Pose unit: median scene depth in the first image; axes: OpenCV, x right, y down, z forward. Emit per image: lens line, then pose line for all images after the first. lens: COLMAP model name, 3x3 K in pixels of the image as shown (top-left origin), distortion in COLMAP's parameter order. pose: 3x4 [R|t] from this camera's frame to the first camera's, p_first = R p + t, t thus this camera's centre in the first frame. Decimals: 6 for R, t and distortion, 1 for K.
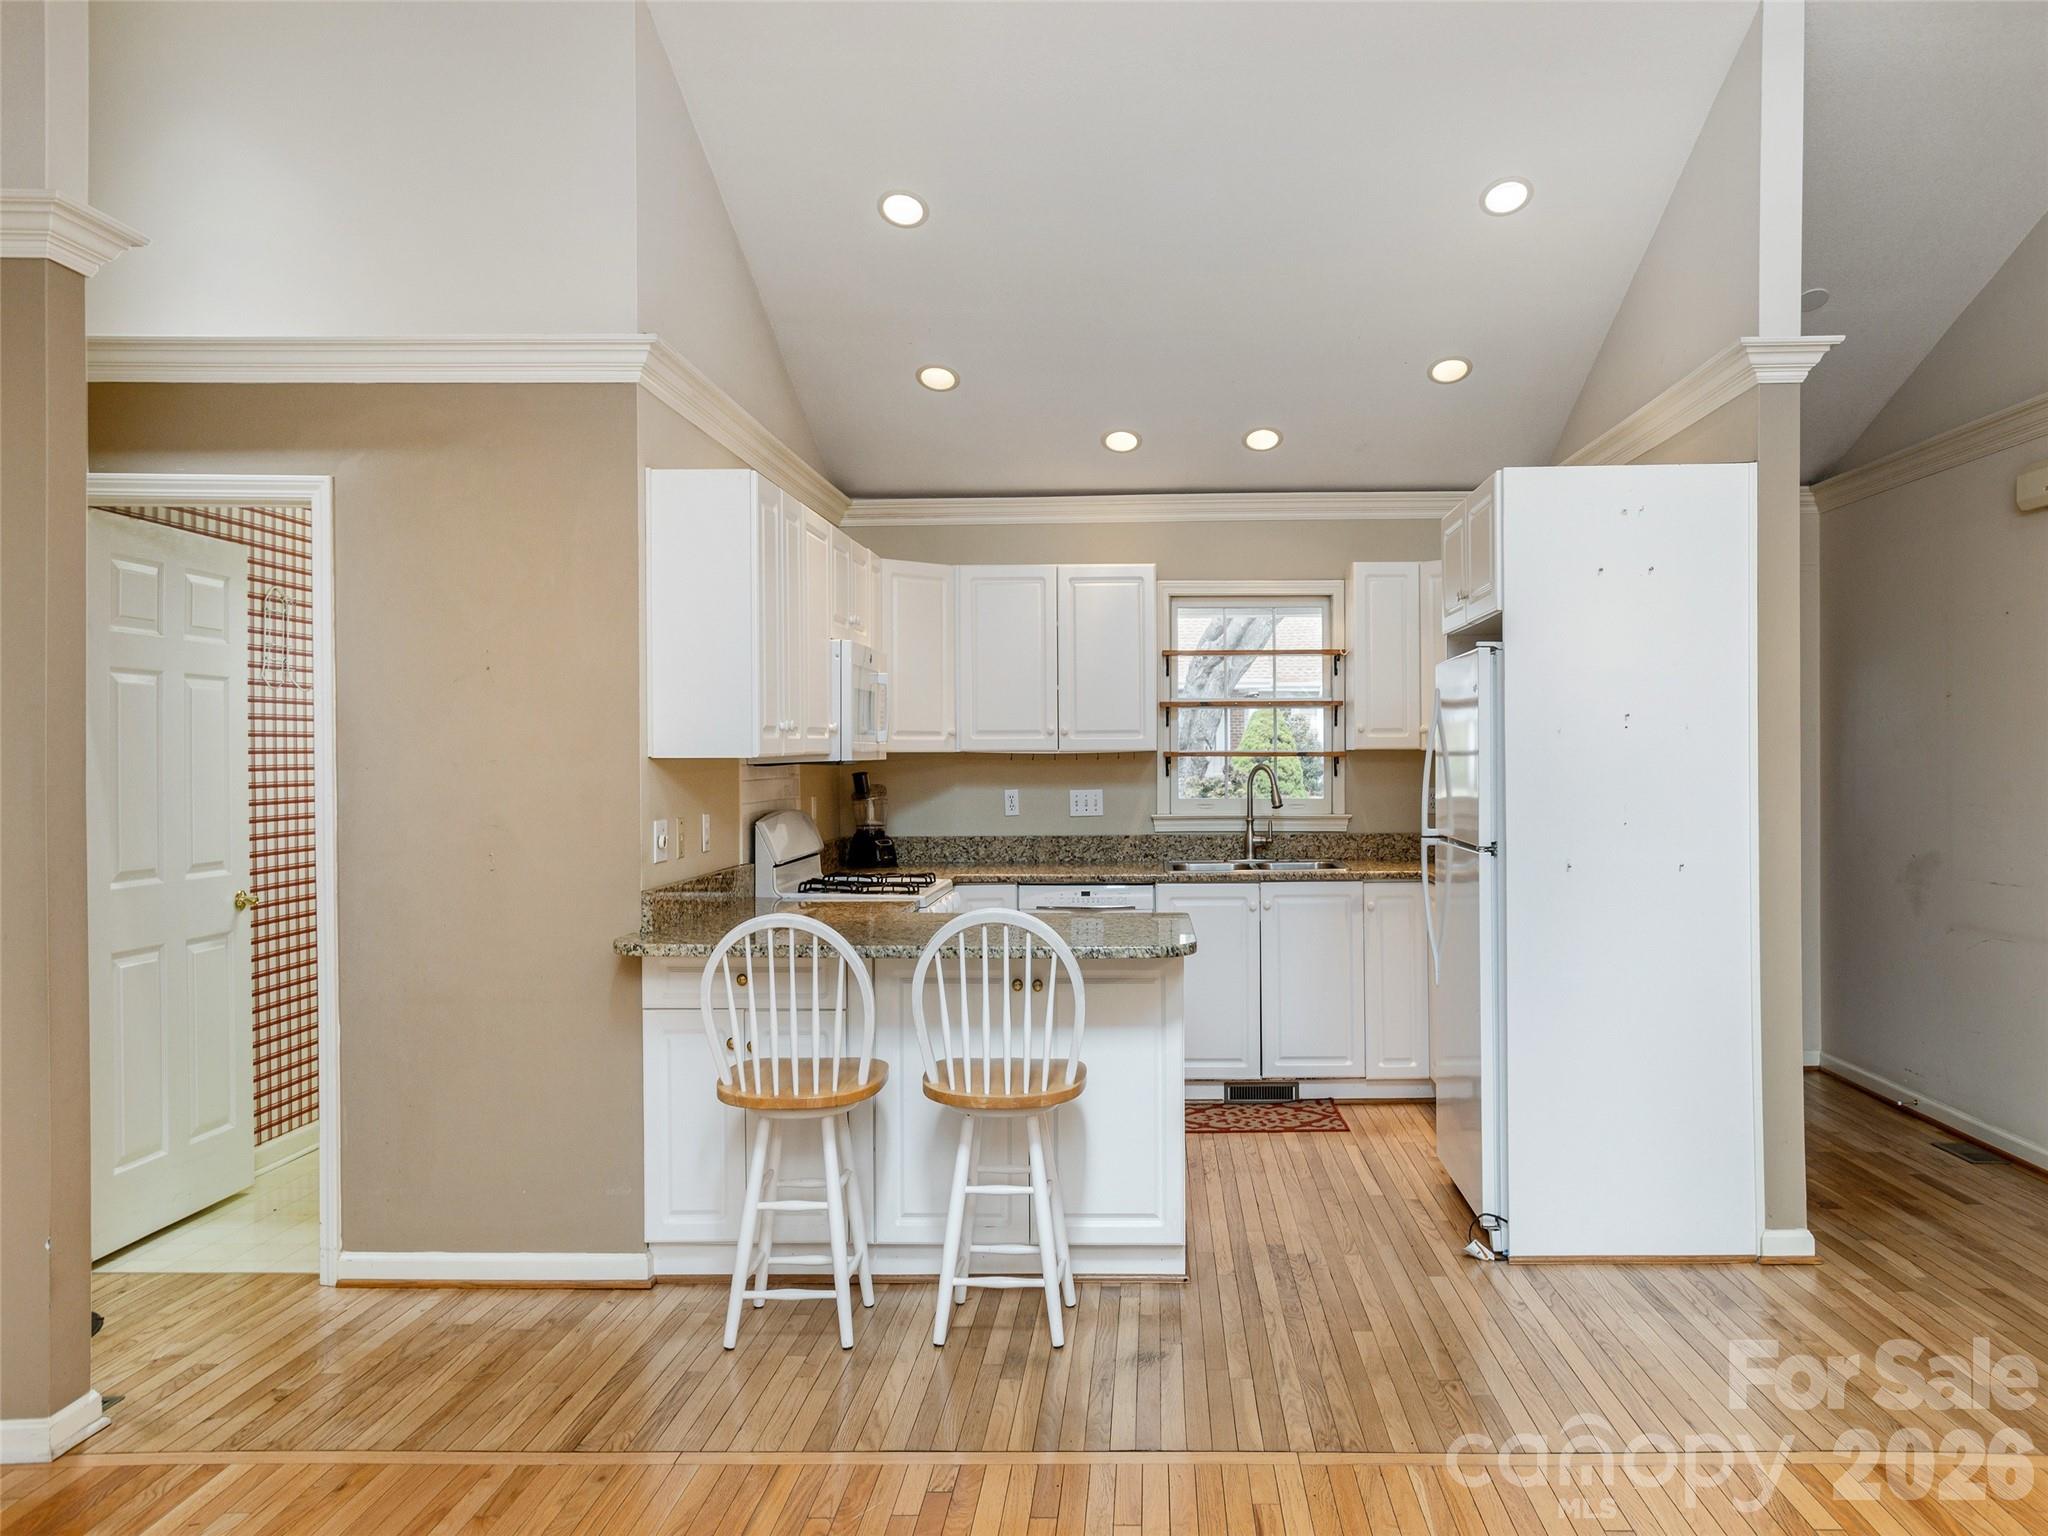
lens RADIAL K [[1458.5, 0, 1113.0], [0, 1458.5, 791.3], [0, 0, 1]] dist [0.000626, 0.002344]
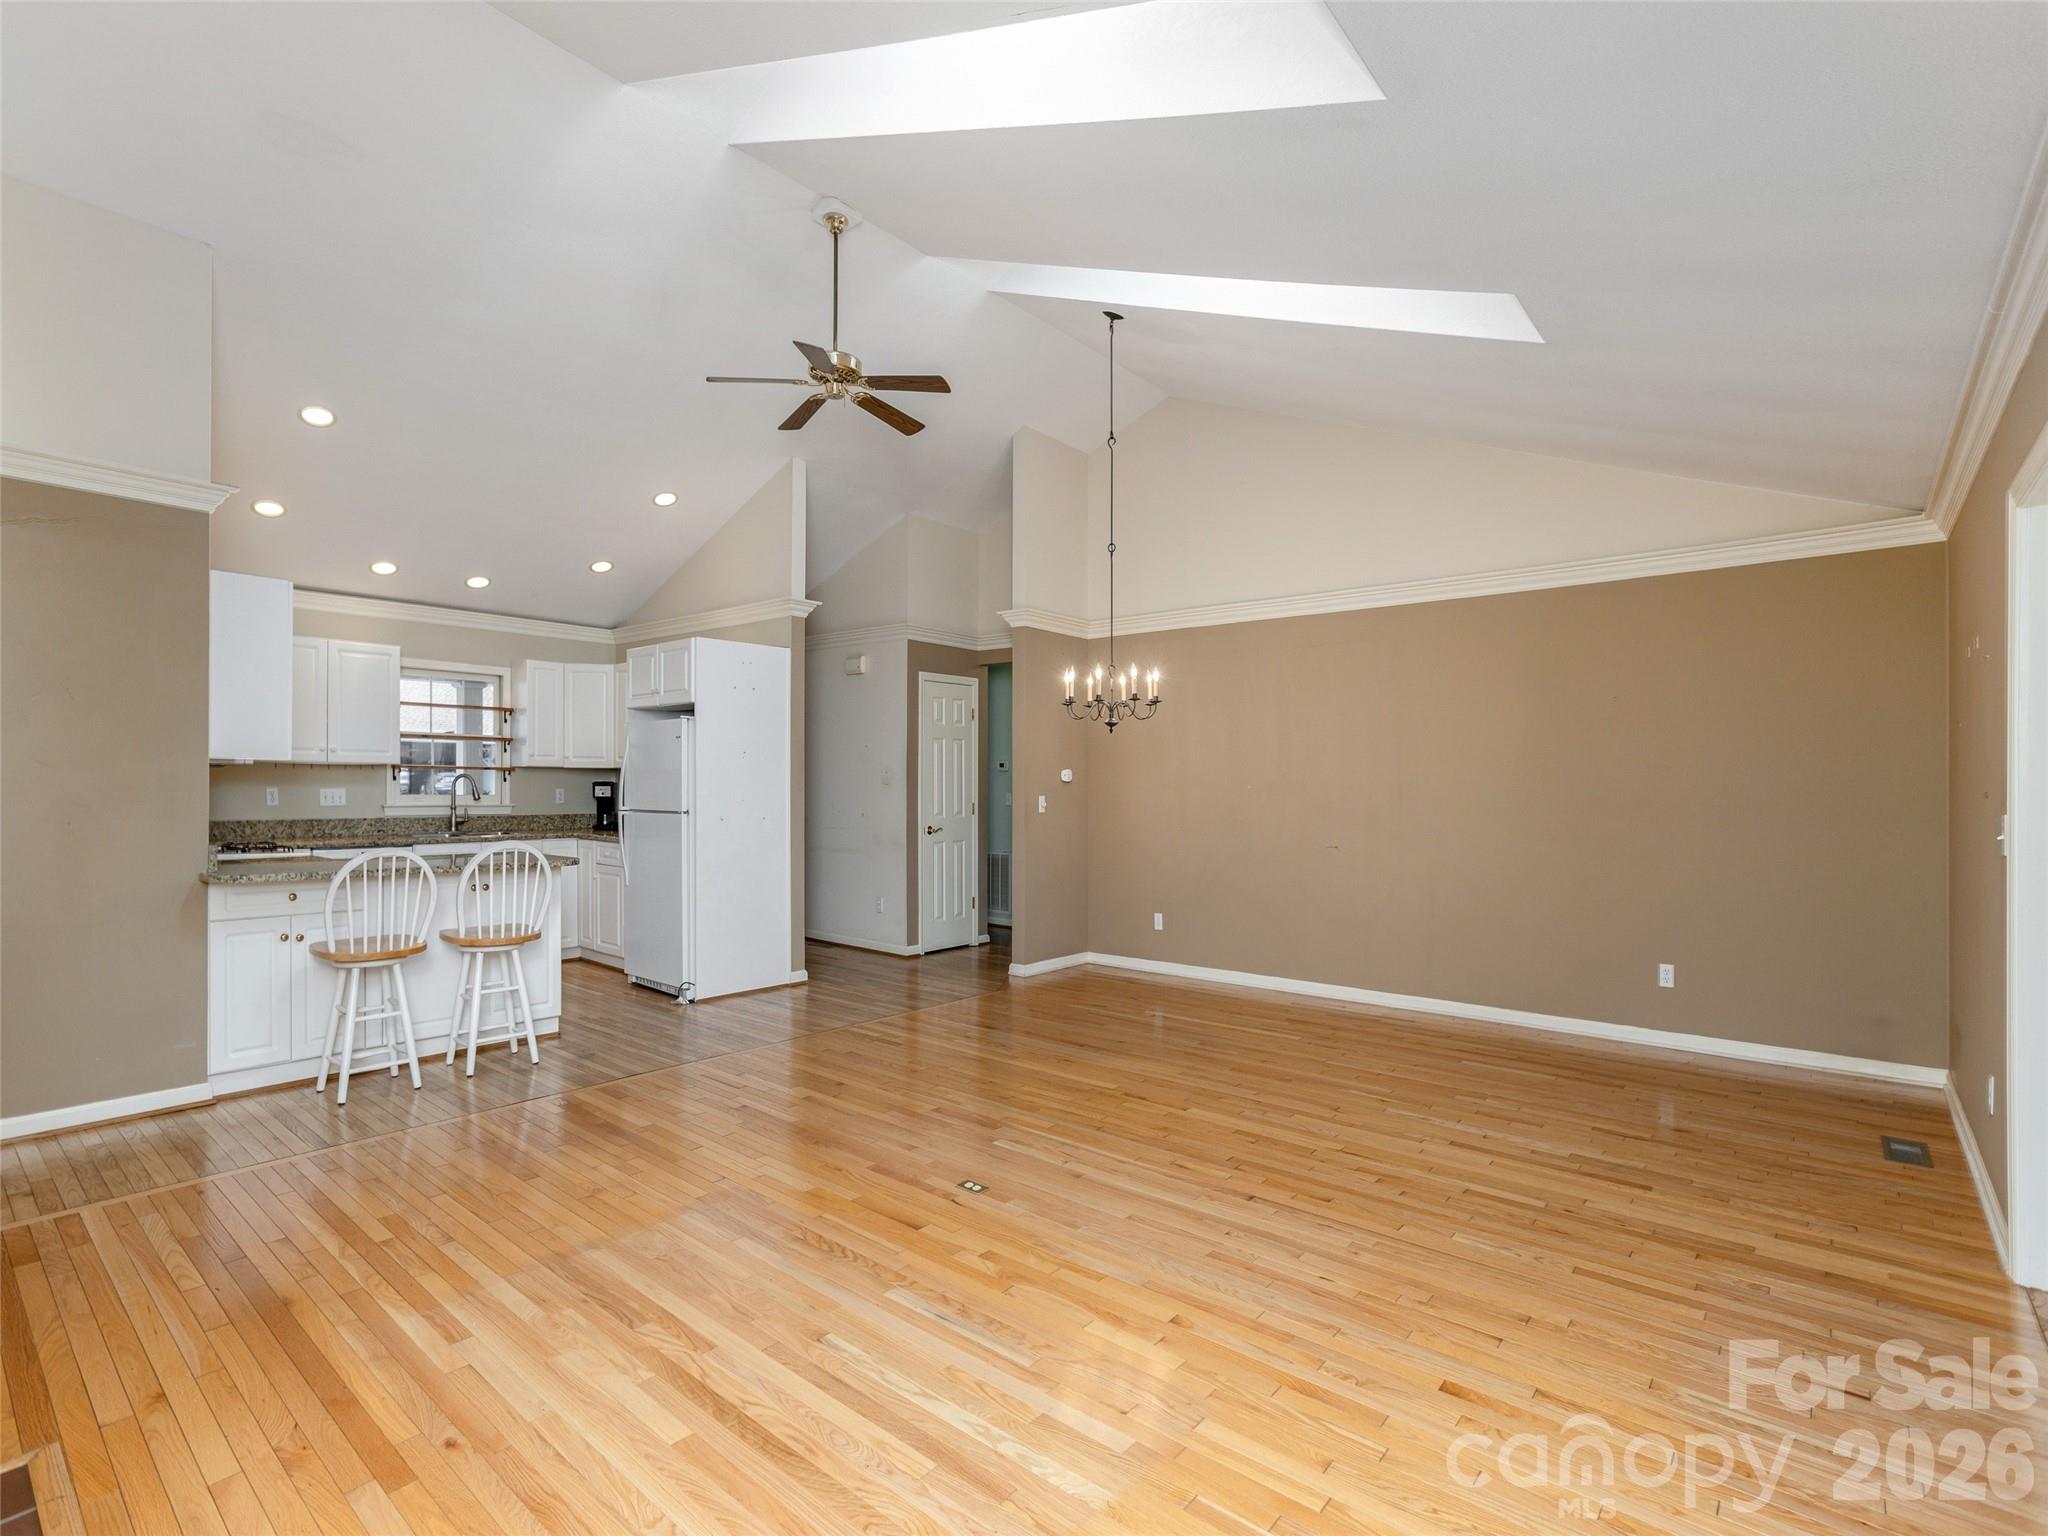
lens RADIAL K [[979.0, 0, 993.2], [0, 979.0, 798.2], [0, 0, 1]] dist [-0.019823, 0.018607]
pose [[0.646156, 0.001896, 0.763203, -0.362920], [0.005067, 0.999964, -0.006775, 0.020218], [-0.763189, 0.008245, 0.646123, -0.181338]]
